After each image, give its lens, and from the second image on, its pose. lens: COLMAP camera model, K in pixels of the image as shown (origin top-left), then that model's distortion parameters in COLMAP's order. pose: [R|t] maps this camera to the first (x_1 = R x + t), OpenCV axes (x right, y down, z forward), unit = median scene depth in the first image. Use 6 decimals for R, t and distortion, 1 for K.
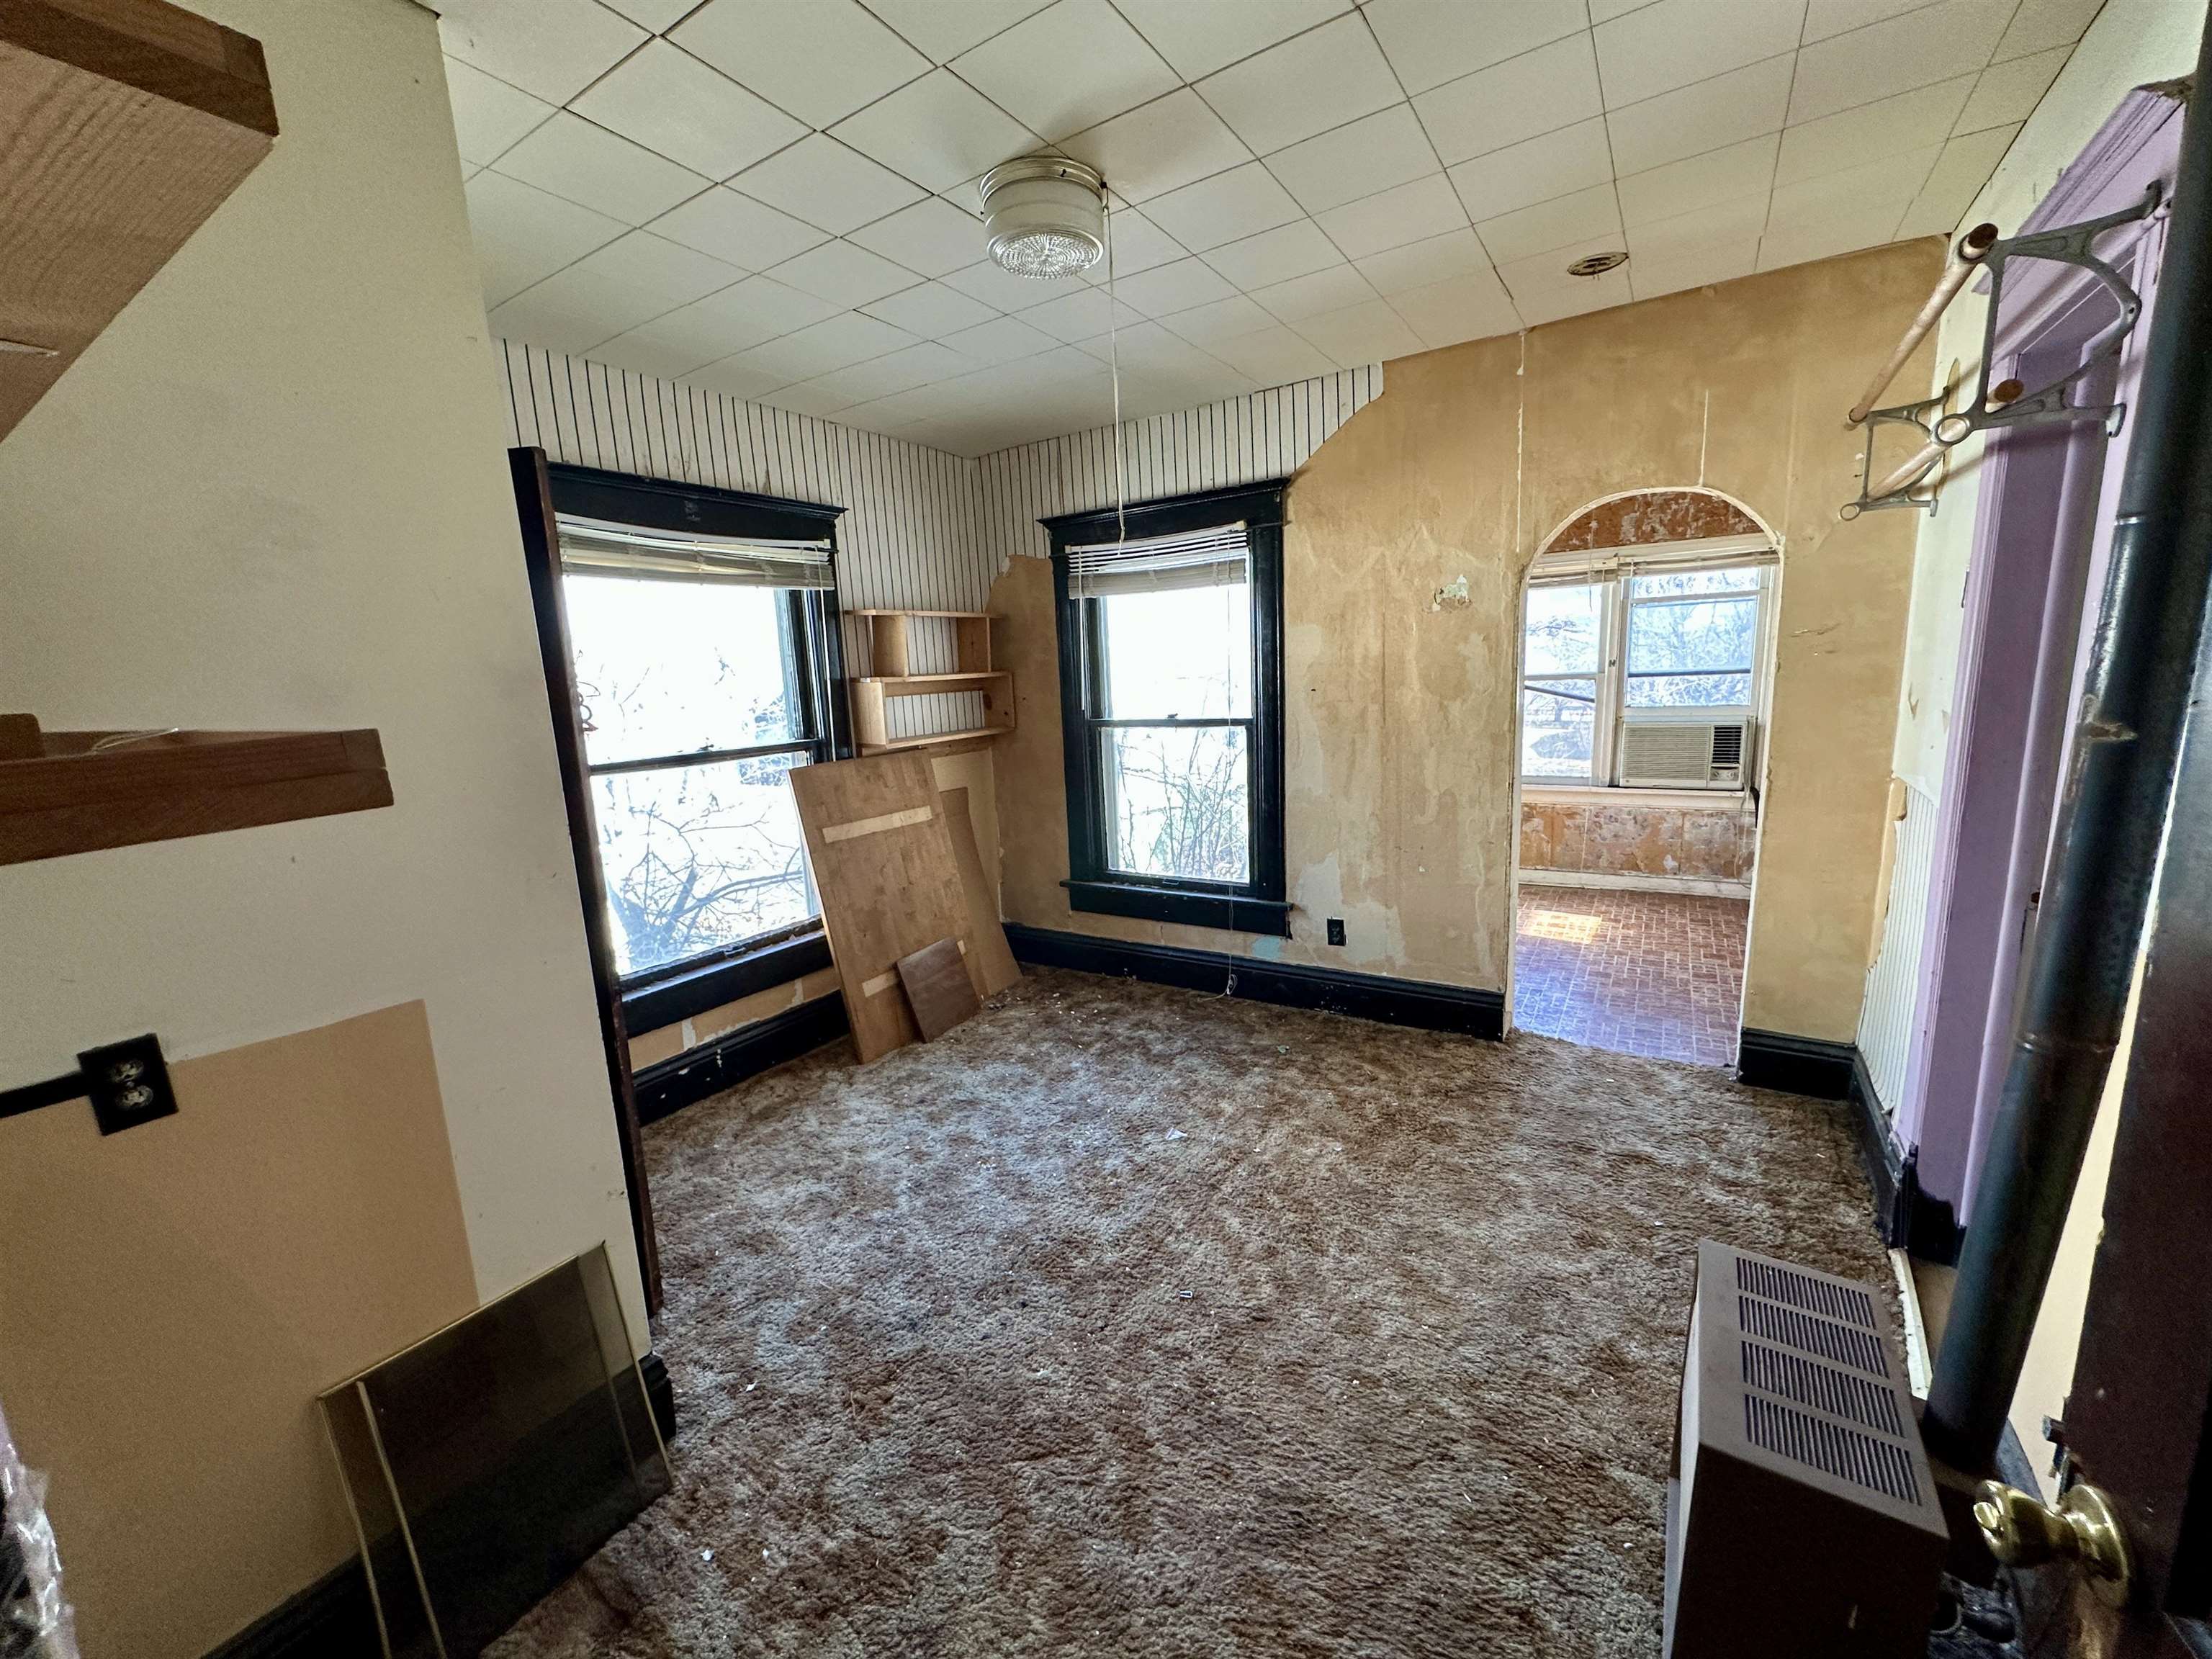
lens RADIAL K [[881.6, 0, 1106.1], [0, 881.6, 829.8], [0, 0, 1]] dist [0.001674, 0.000189]
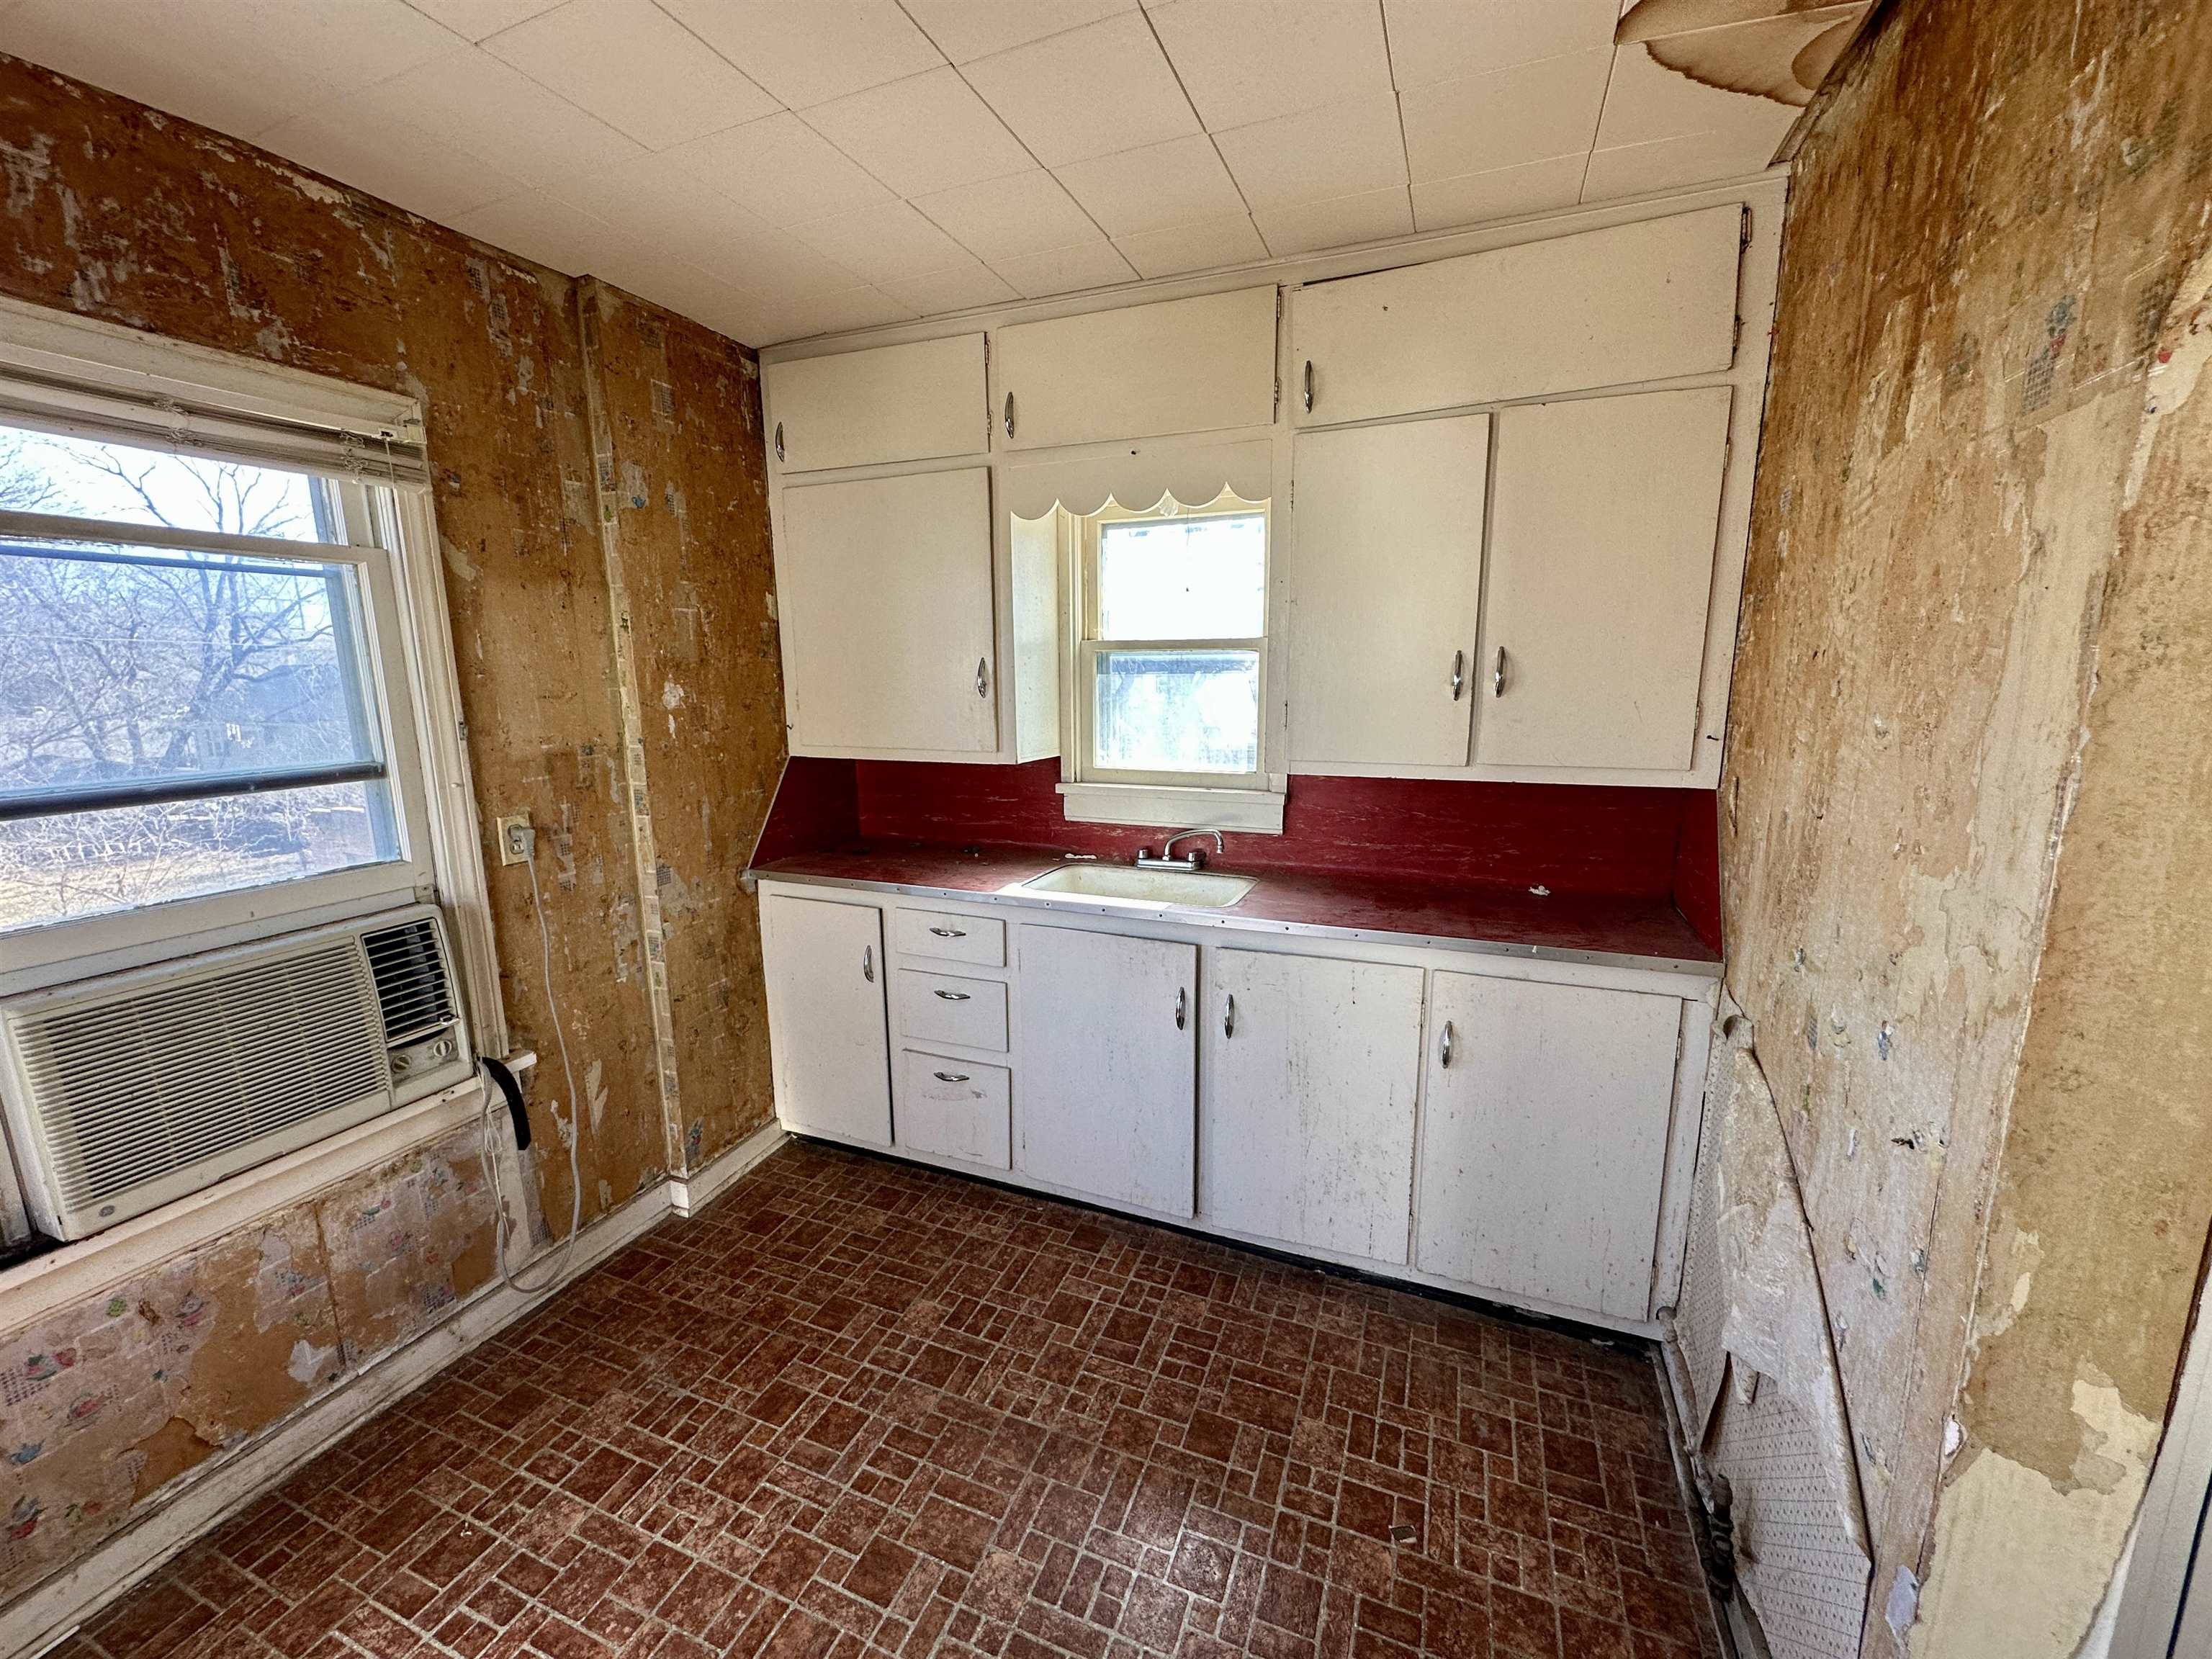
lens RADIAL K [[881.6, 0, 1106.1], [0, 881.6, 826.4], [0, 0, 1]] dist [0.001674, 0.000189]
pose [[-0.178081, -0.128371, 0.975607, 0.246123], [0.196289, 0.966894, 0.163053, -0.123805], [-0.964240, 0.220537, -0.146988, 0.602101]]
